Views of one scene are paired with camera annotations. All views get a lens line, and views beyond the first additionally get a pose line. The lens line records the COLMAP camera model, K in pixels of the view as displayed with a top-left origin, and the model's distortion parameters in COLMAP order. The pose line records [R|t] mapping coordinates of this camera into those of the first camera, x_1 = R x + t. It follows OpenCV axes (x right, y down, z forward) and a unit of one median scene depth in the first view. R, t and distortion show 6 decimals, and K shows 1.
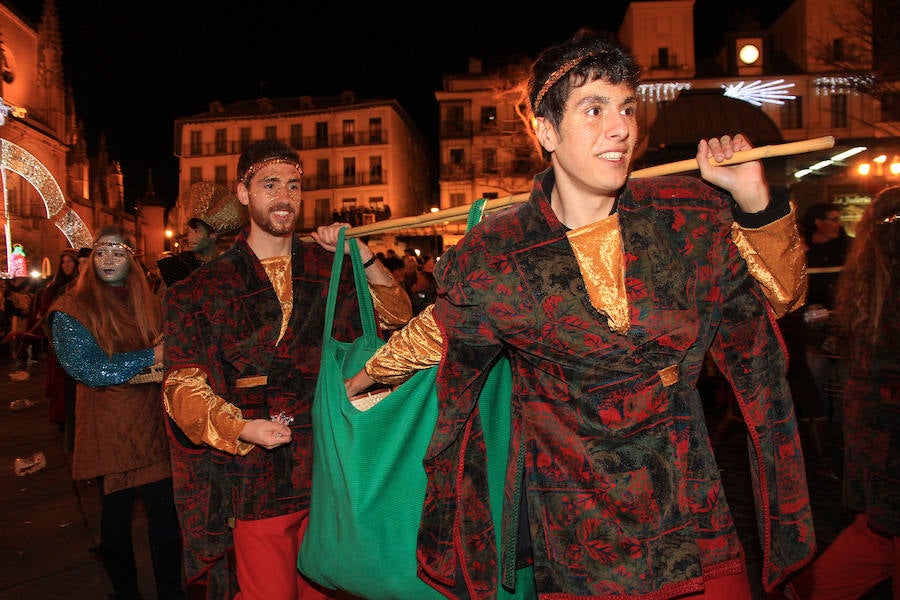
lens RADIAL K [[616.9, 0, 444.1], [0, 616.9, 294.6], [0, 0, 1]] dist [-0.089496, 0.047319]
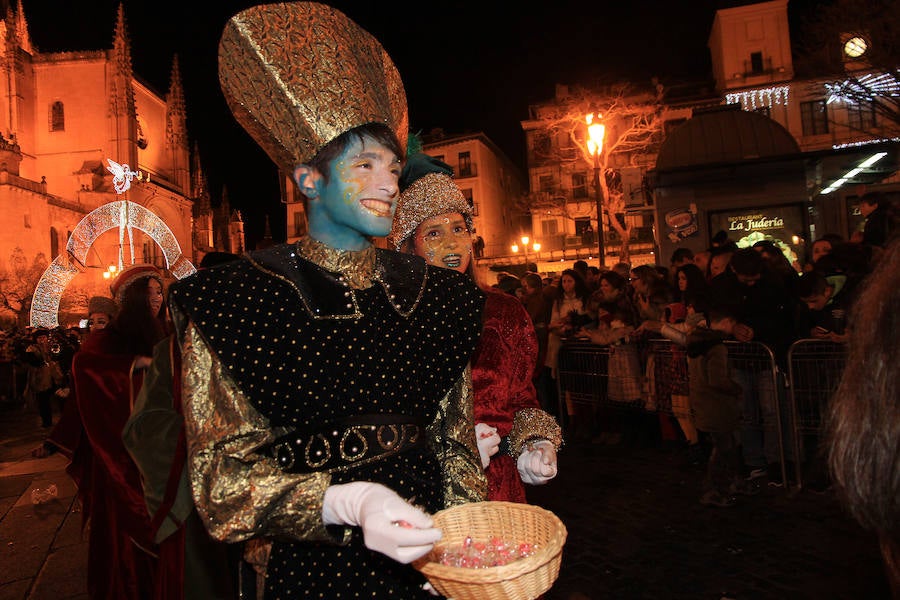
lens RADIAL K [[616.9, 0, 438.5], [0, 616.9, 291.8], [0, 0, 1]] dist [-0.089496, 0.047319]
pose [[0.980495, -0.049595, -0.190183, 0.022807], [0.039844, 0.997704, -0.054762, -0.001328], [0.192463, 0.046116, 0.980220, -0.000877]]
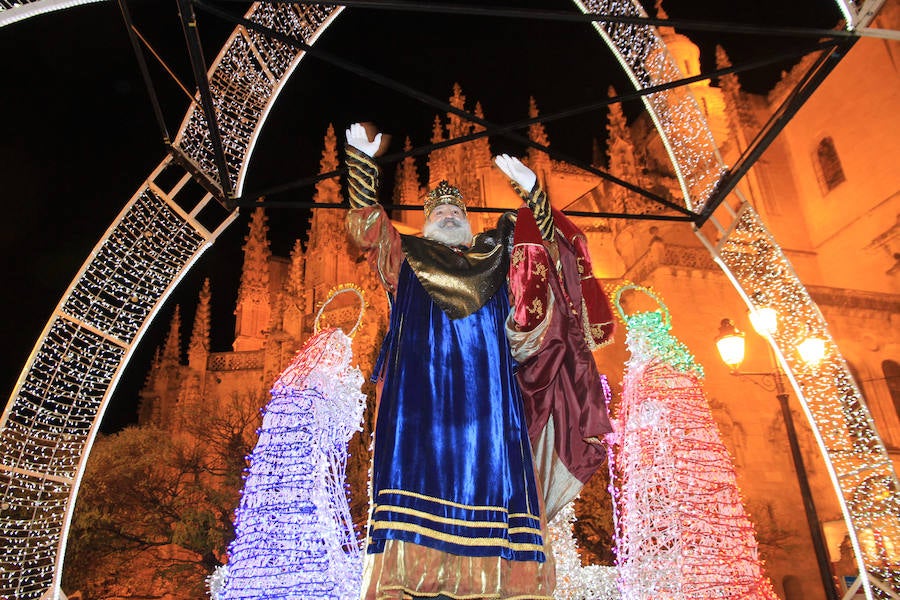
lens RADIAL K [[720.9, 0, 444.7], [0, 720.9, 293.8], [0, 0, 1]] dist [-0.013580, 0.004306]
pose [[0.079603, -0.425151, -0.901615, -0.353358], [0.002362, 0.904563, -0.426333, -0.013771], [0.996824, 0.031808, 0.073010, 0.556738]]
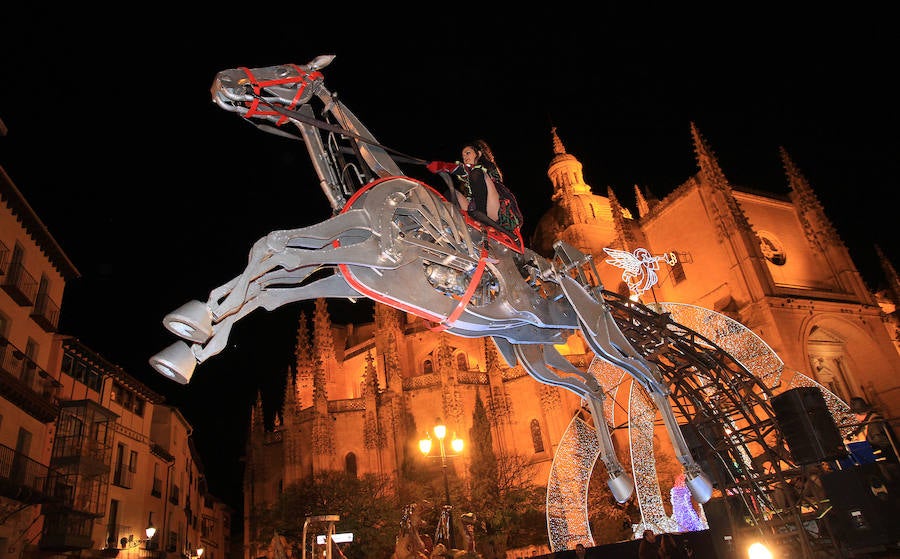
lens RADIAL K [[618.4, 0, 444.6], [0, 618.4, 250.1], [0, 0, 1]] dist [-0.100370, 0.012618]
pose [[0.239617, -0.481230, -0.843209, -0.105430], [0.095911, 0.875996, -0.472687, -0.003833], [0.966118, 0.032390, 0.256059, 0.328083]]
